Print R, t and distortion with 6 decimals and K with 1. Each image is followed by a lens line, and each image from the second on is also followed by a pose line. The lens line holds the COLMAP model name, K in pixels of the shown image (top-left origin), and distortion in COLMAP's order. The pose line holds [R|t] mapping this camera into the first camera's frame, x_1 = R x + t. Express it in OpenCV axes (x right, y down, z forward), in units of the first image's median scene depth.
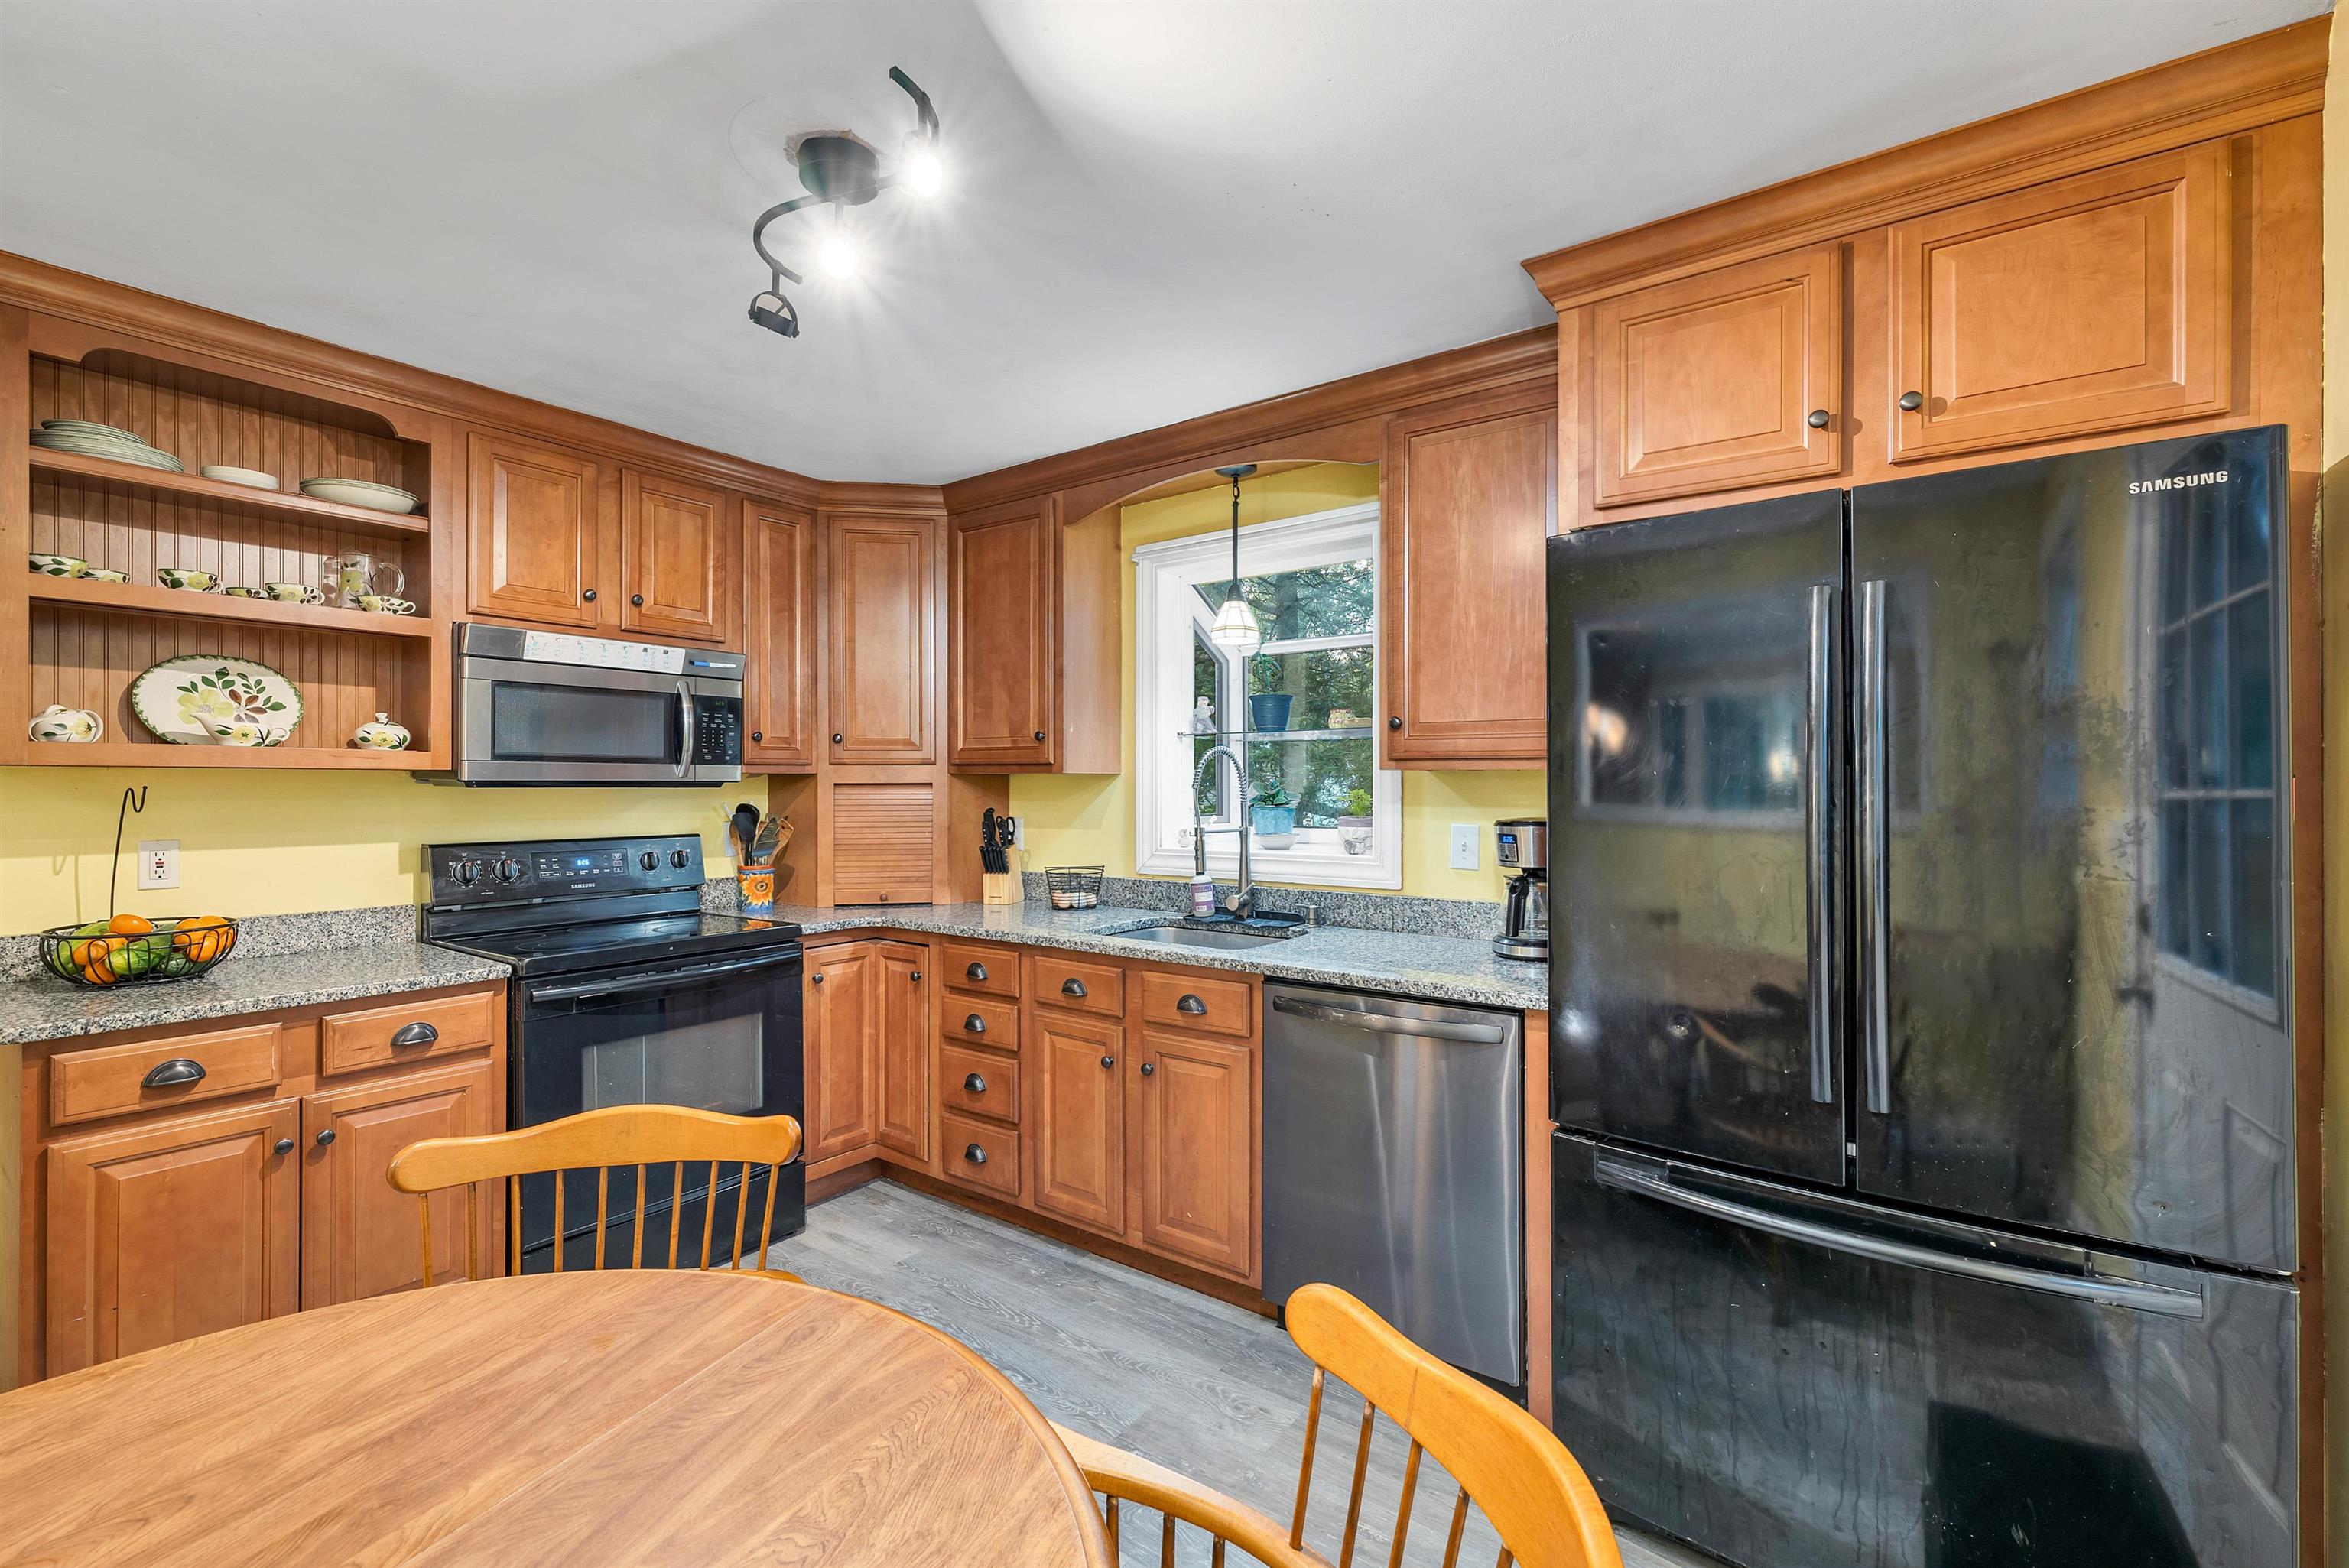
lens RADIAL K [[985.4, 0, 1161.2], [0, 985.4, 784.6], [0, 0, 1]] dist [0.000478, 0.000161]
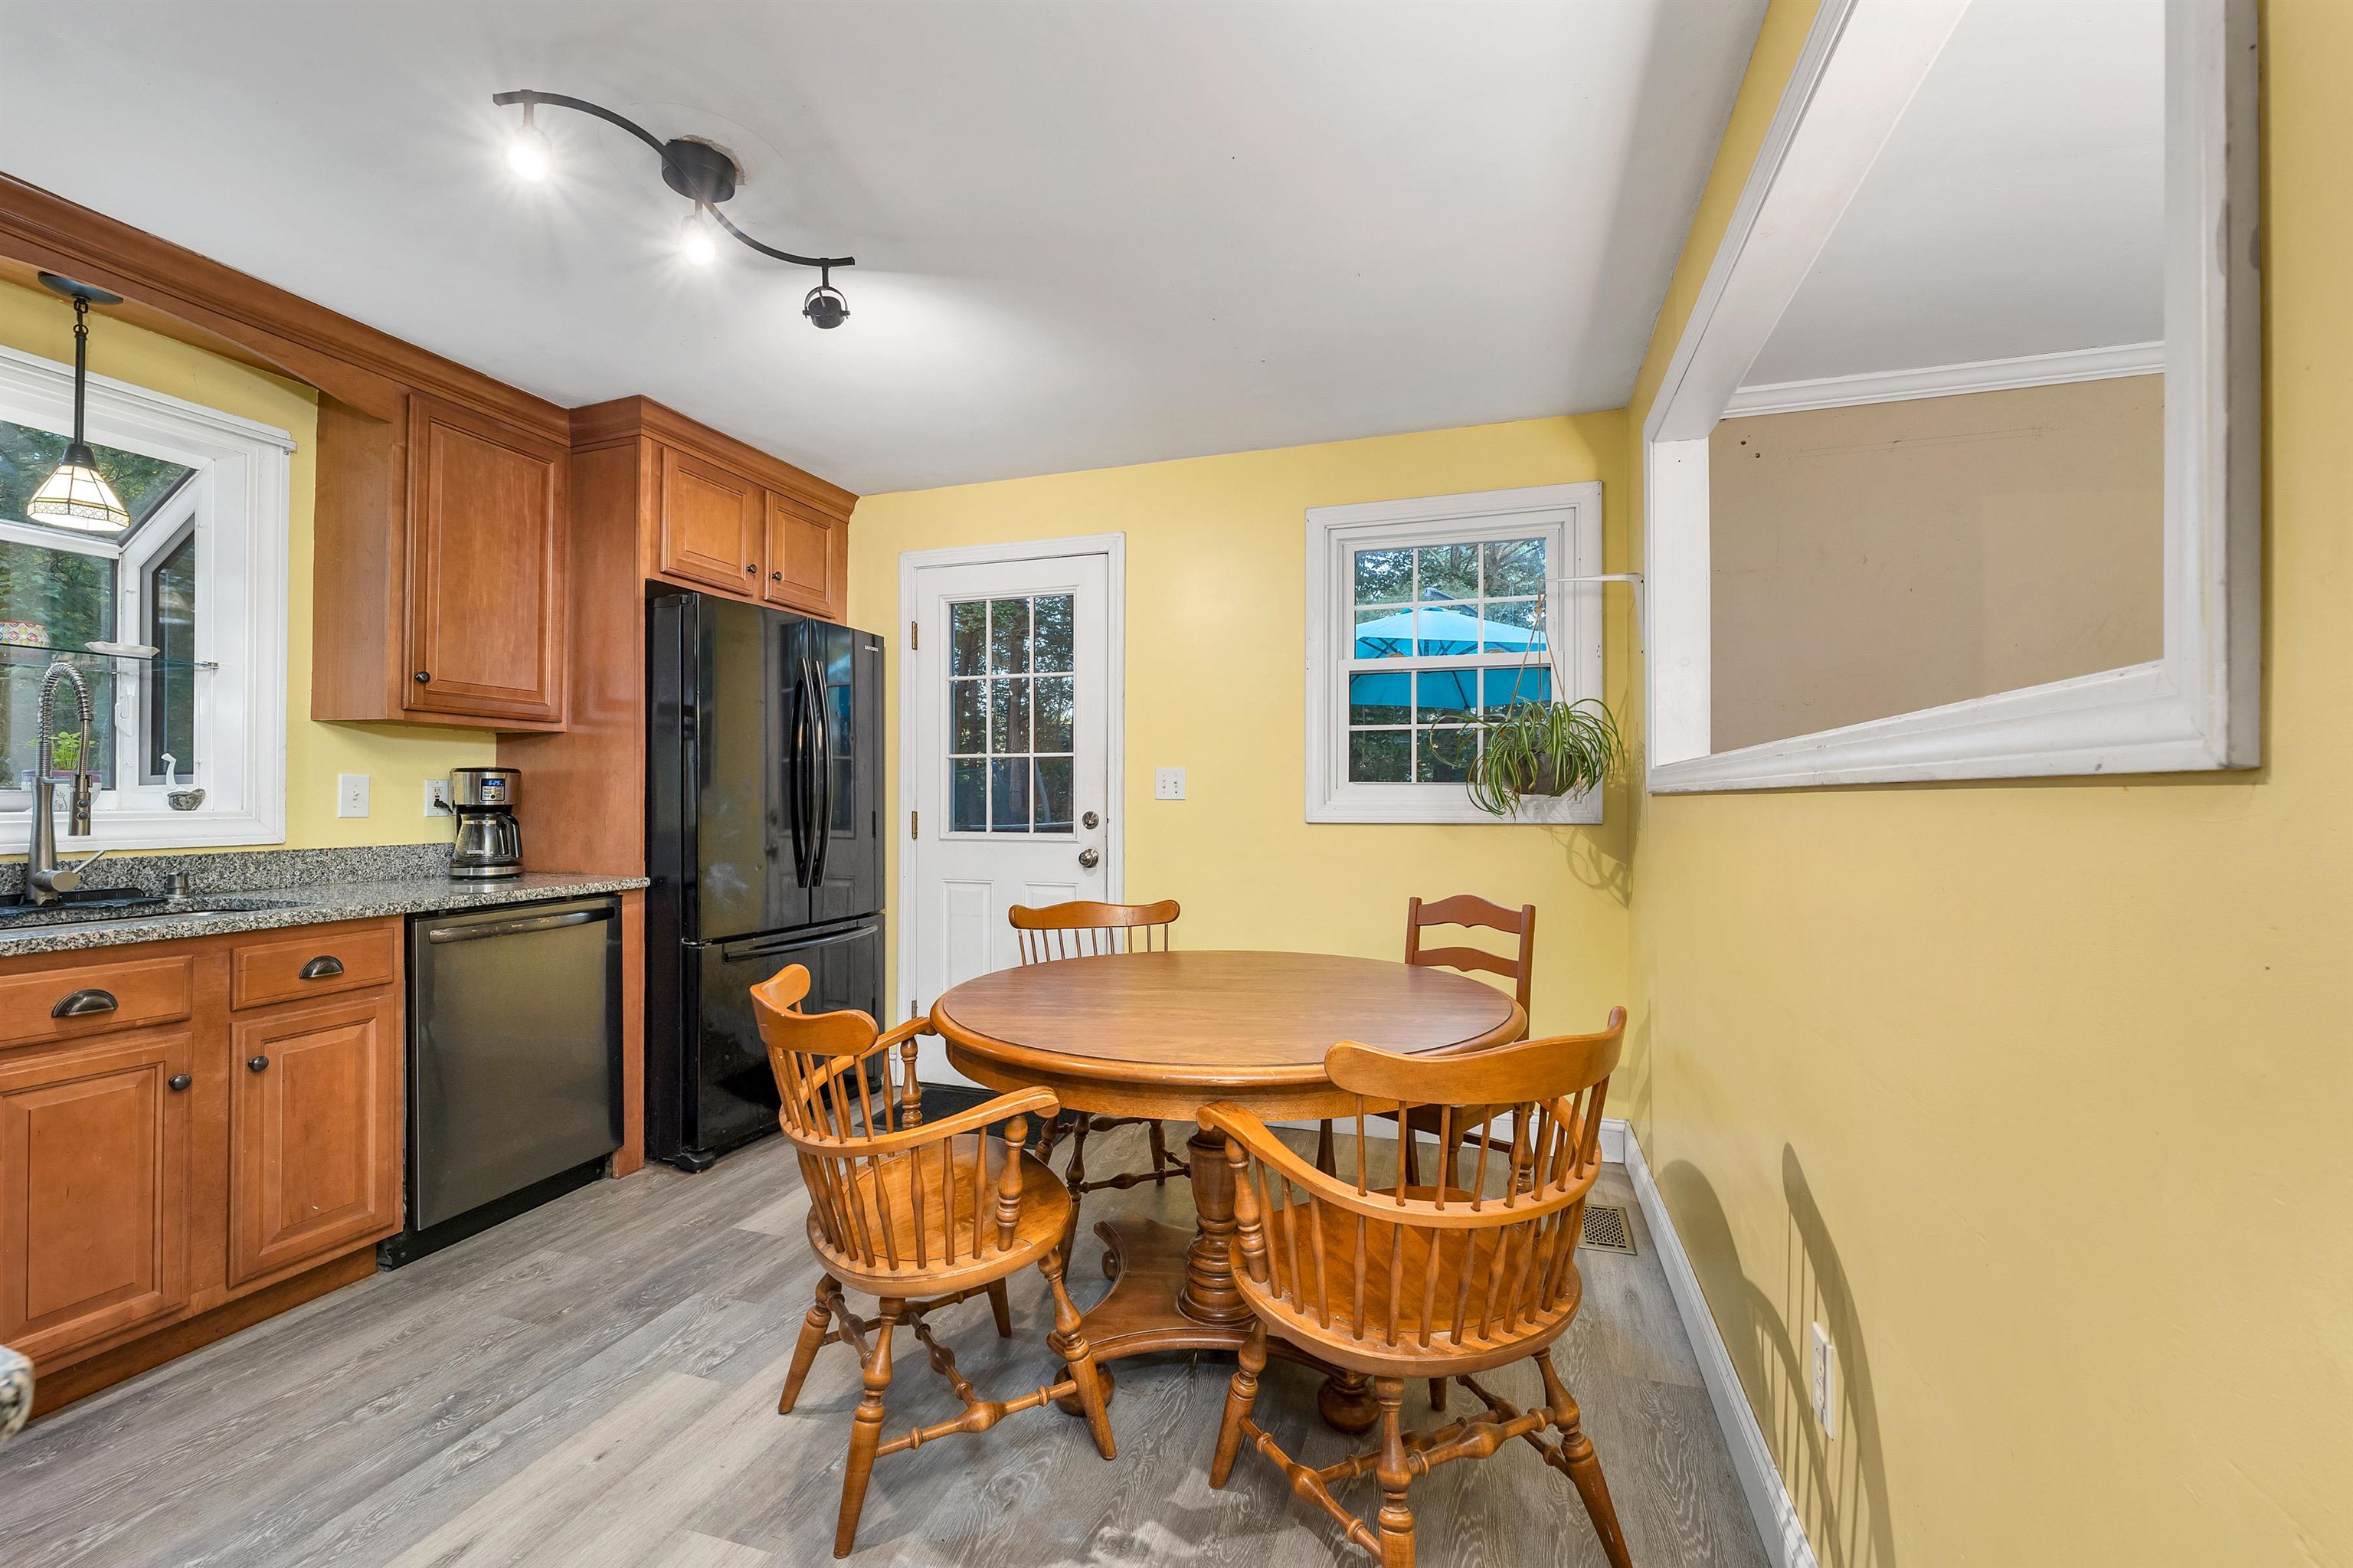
lens RADIAL K [[987.2, 0, 1172.4], [0, 987.2, 789.1], [0, 0, 1]] dist [0.000478, 0.000161]
pose [[-0.315144, 0.005515, 0.949028, -0.512388], [-0.003294, 0.999971, -0.006904, 0.032052], [-0.949038, -0.005302, -0.315117, 0.268763]]
